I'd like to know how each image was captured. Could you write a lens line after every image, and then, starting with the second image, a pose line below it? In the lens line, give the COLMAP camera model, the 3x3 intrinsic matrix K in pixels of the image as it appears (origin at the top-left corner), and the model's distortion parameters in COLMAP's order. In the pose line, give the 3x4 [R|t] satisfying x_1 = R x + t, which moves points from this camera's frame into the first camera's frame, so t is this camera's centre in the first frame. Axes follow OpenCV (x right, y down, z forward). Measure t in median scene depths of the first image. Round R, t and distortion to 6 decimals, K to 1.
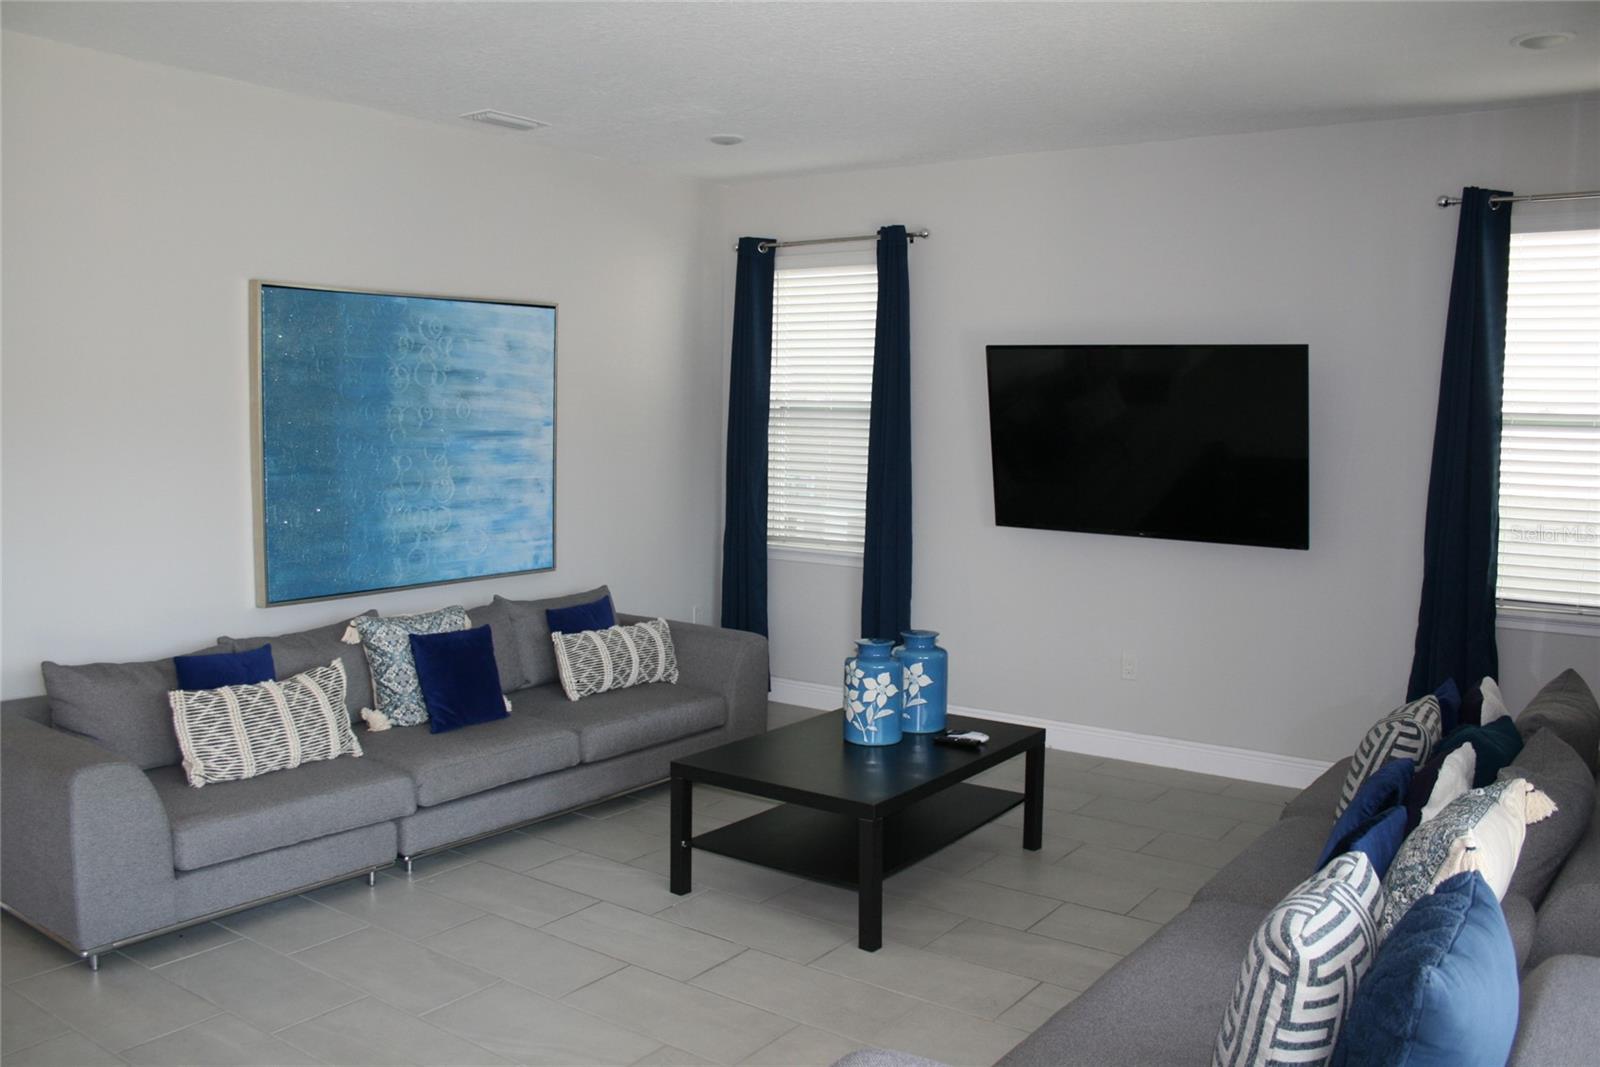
lens RADIAL K [[1323.5, 0, 800.0], [0, 1323.5, 533.5], [0, 0, 1]] dist [-0.201735, 0.234797]
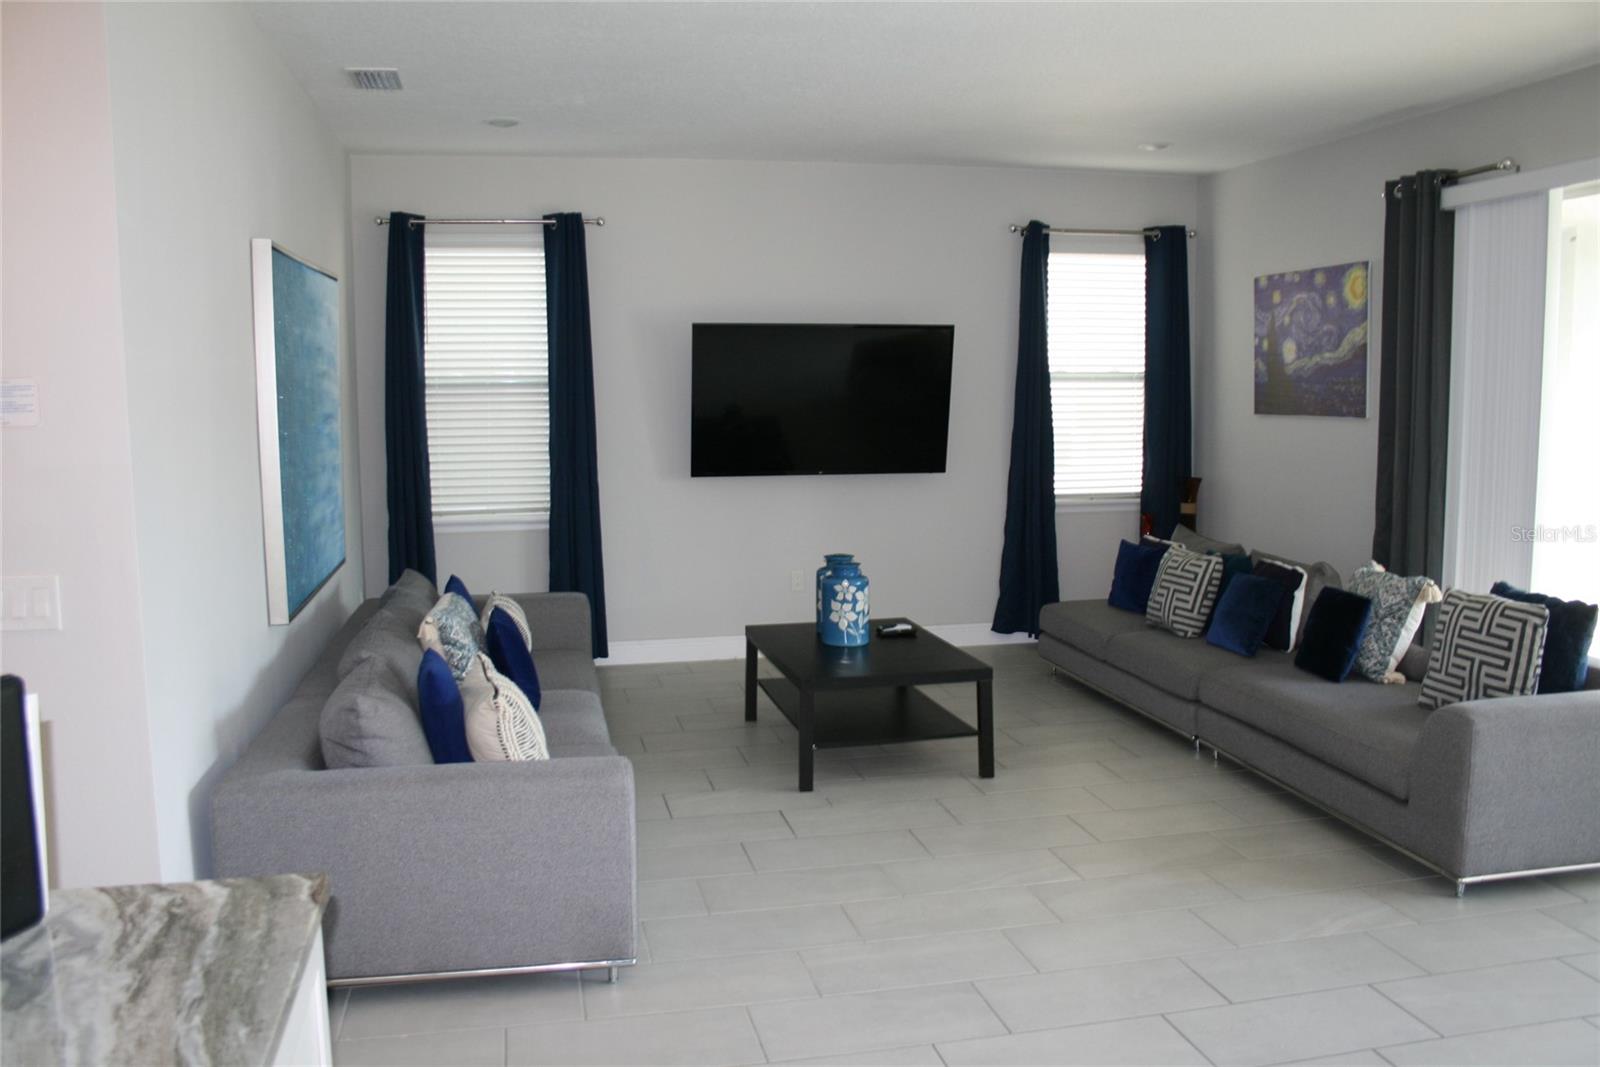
lens RADIAL K [[1331.3, 0, 800.0], [0, 1331.3, 533.5], [0, 0, 1]] dist [-0.150342, 0.120392]
pose [[0.671424, -0.103633, 0.733791, -0.679398], [0.088113, 0.994314, 0.059802, -0.019877], [-0.735816, 0.024504, 0.676738, 0.135312]]
